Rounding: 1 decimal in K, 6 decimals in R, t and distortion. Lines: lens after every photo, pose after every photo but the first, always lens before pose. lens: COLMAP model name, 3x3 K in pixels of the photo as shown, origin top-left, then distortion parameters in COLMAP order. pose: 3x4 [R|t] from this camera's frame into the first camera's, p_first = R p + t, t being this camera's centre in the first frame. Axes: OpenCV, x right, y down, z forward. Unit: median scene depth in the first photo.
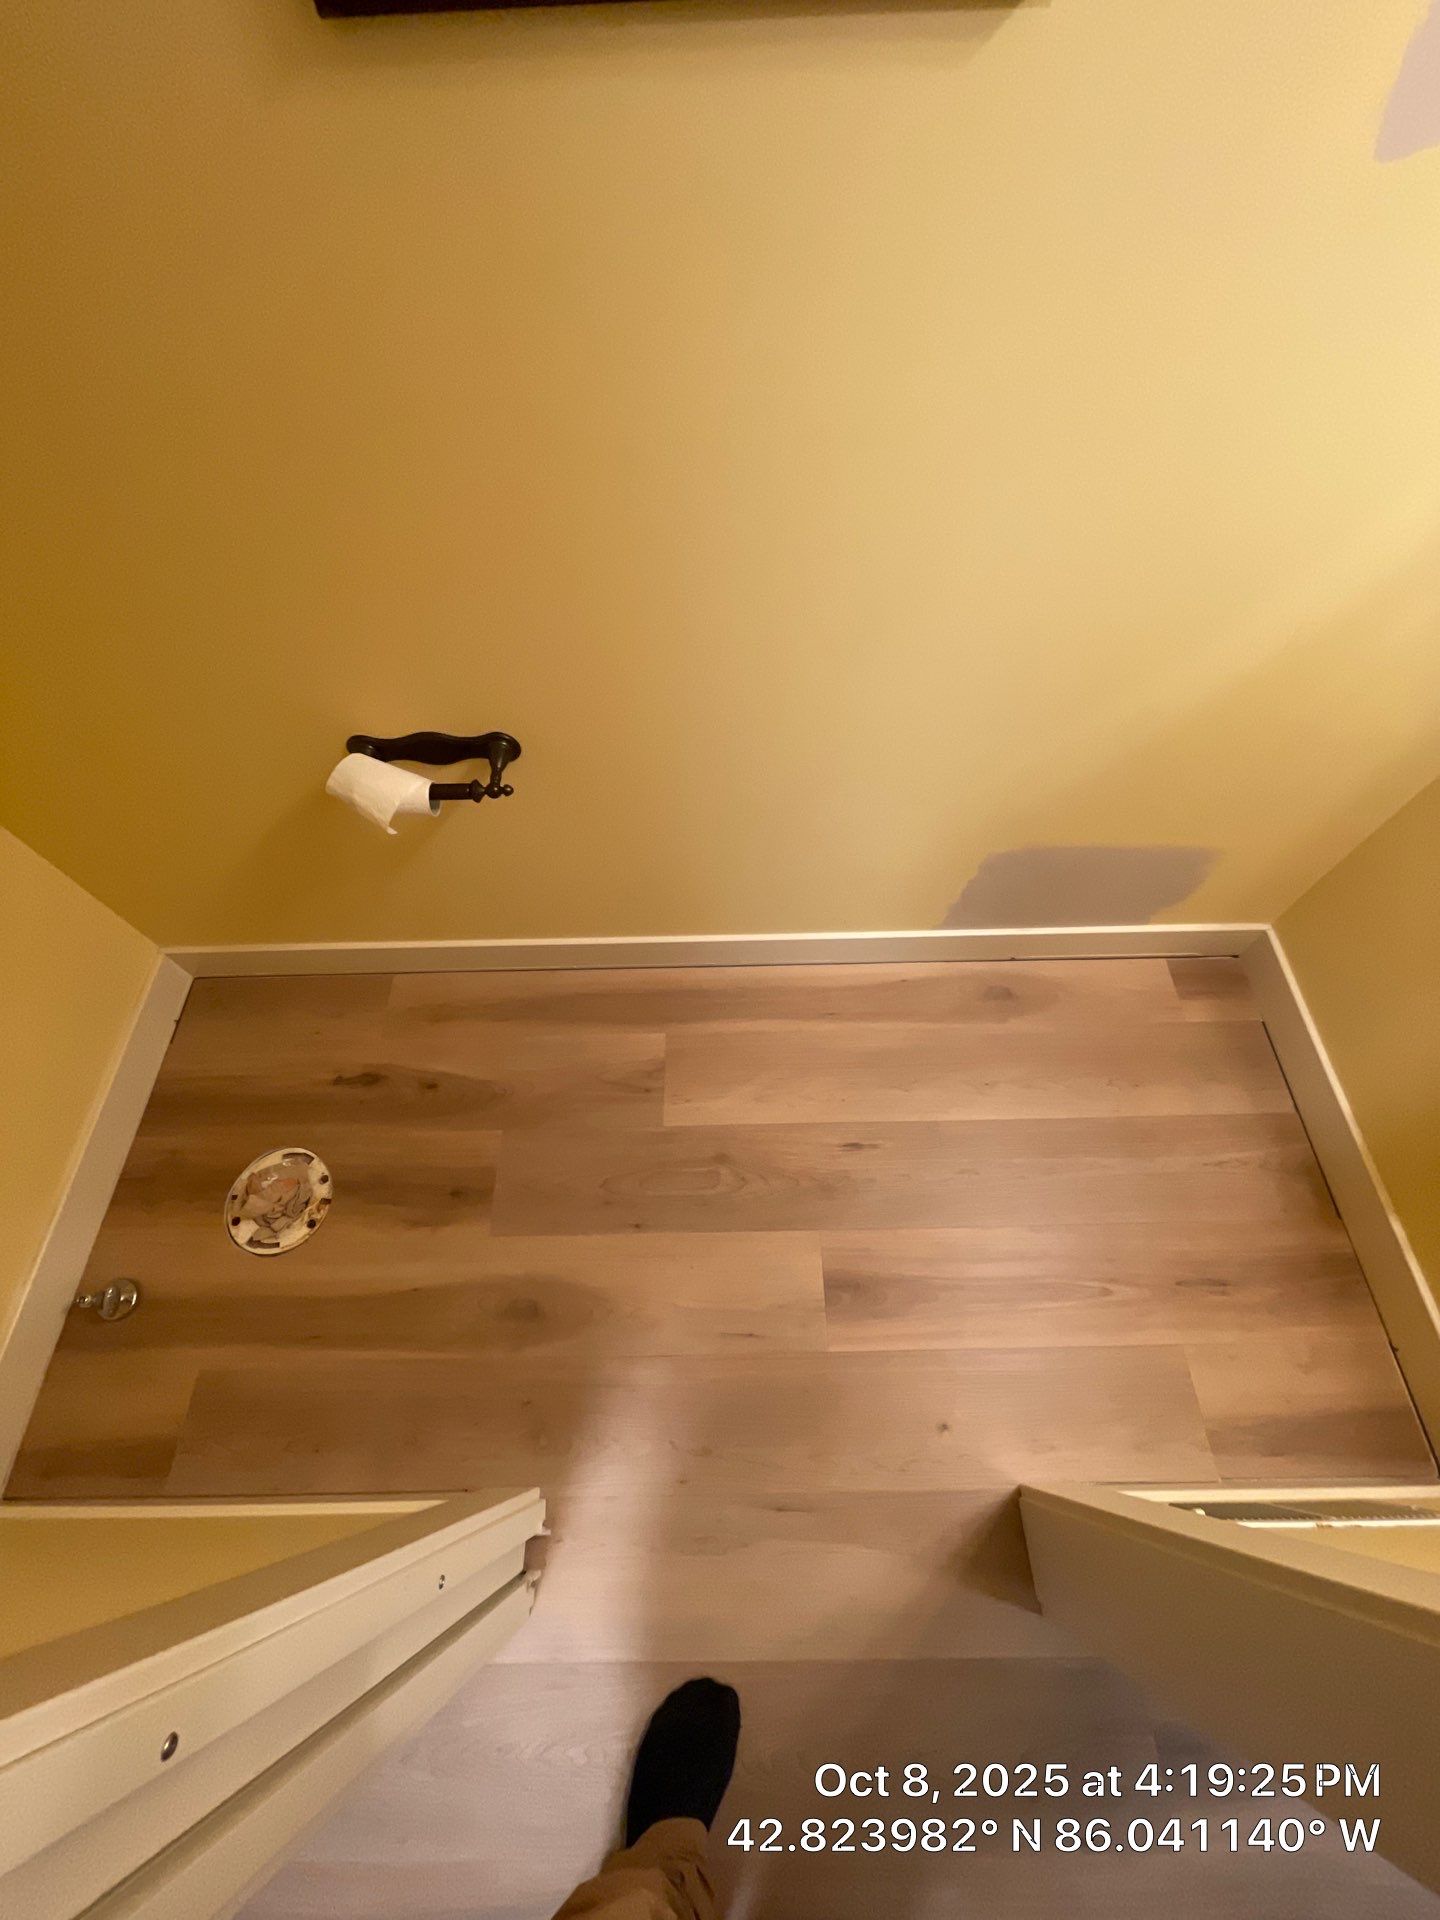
lens RADIAL K [[773.2, 0, 715.1], [0, 773.2, 965.6], [0, 0, 1]] dist [0.007382, -0.004481]
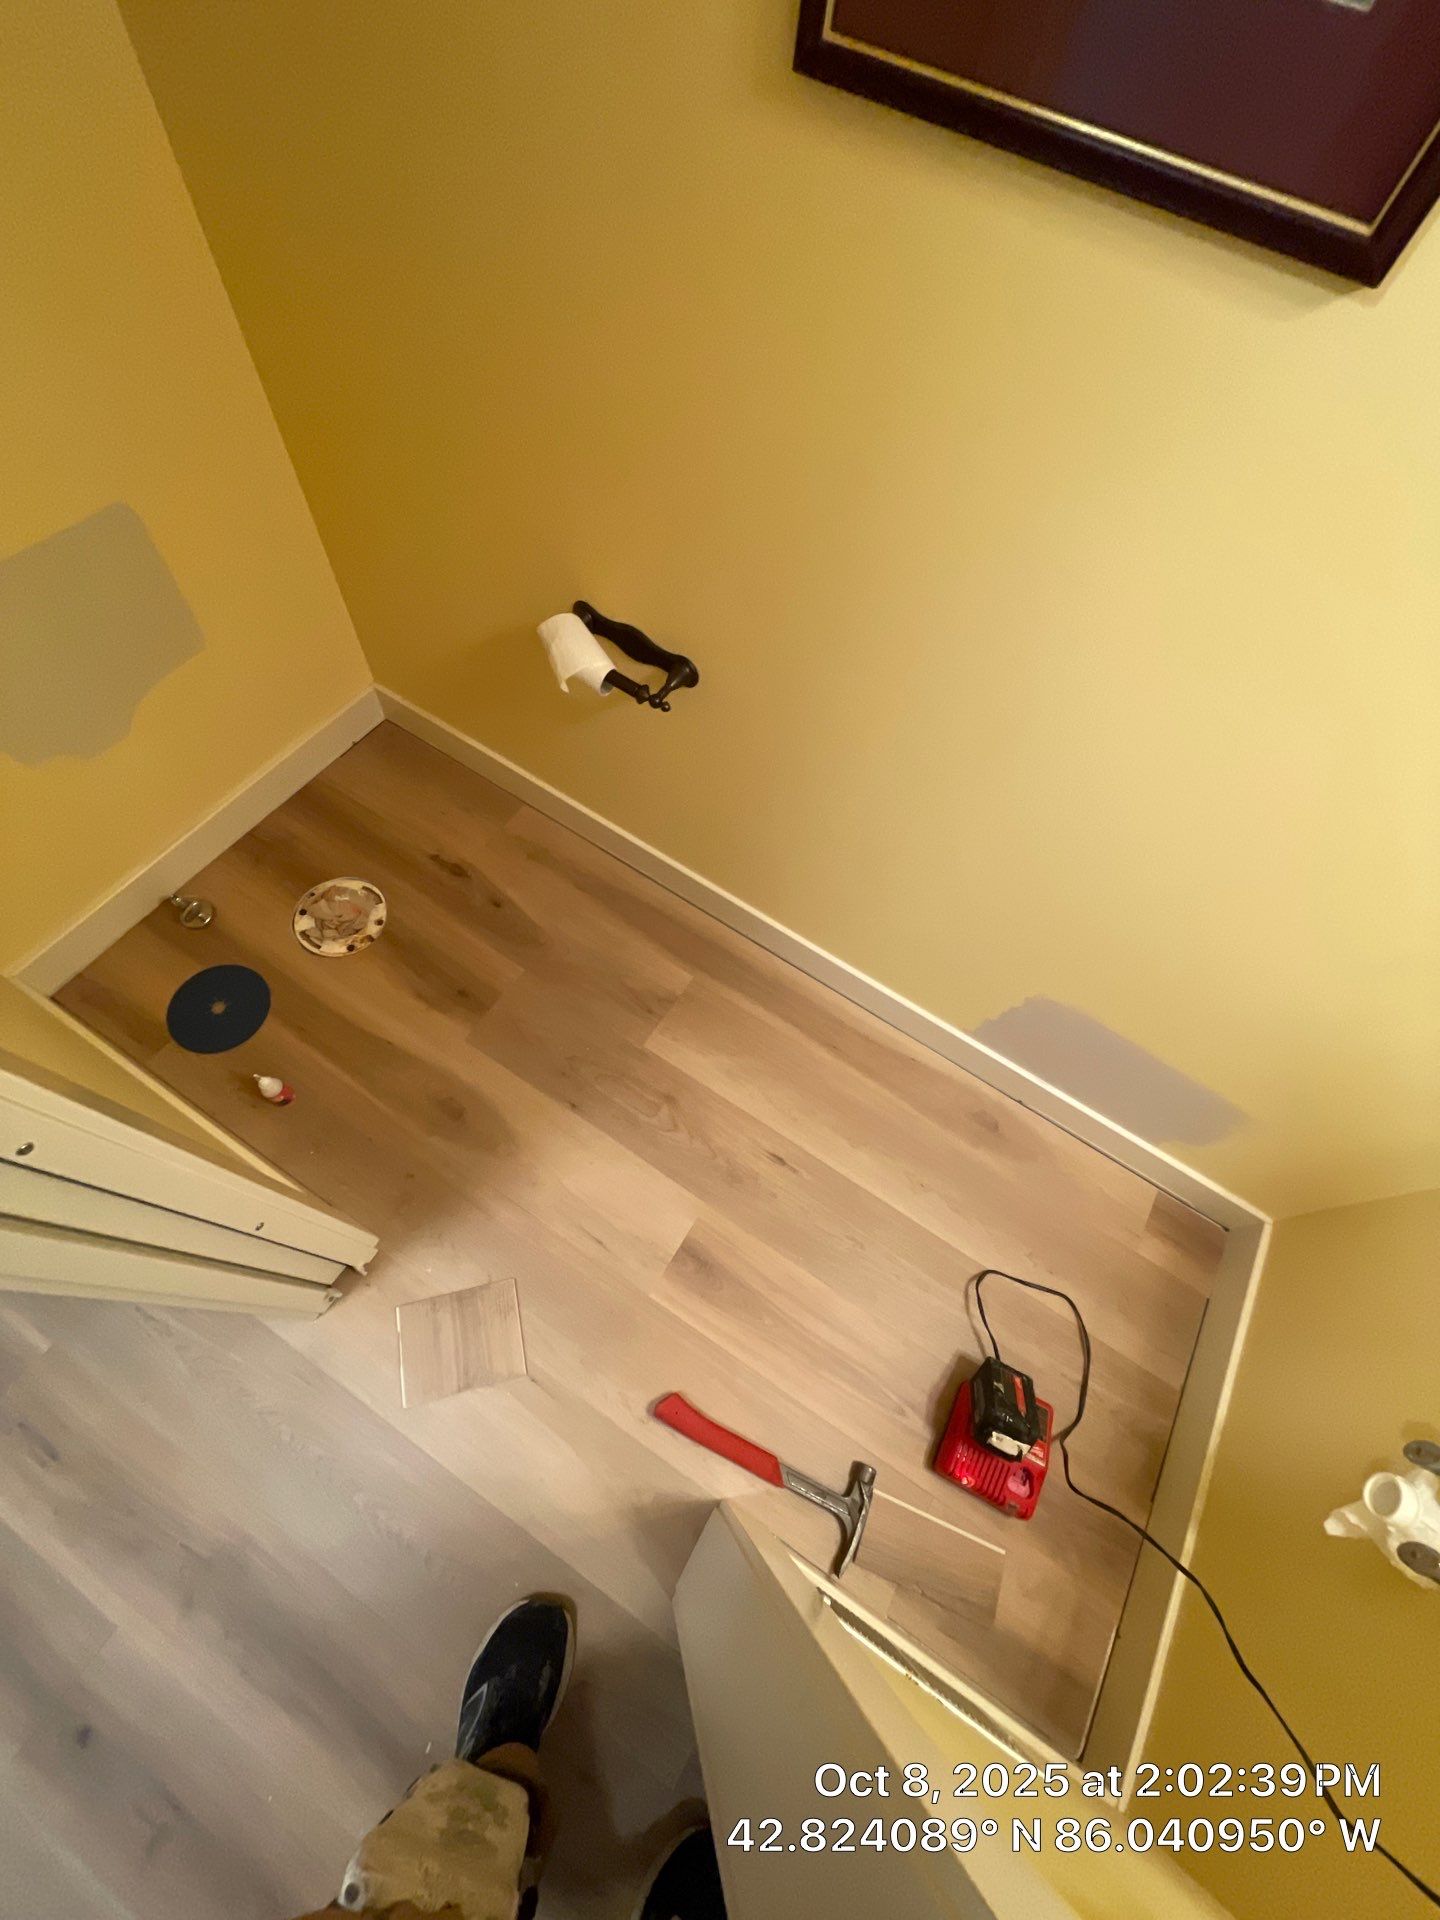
lens RADIAL K [[773.2, 0, 711.4], [0, 773.2, 958.4], [0, 0, 1]] dist [0.007382, -0.004481]
pose [[0.831491, 0.535671, -0.147240, 0.113027], [-0.532030, 0.844112, 0.066476, -0.021486], [0.159896, 0.023062, 0.986864, -0.068973]]
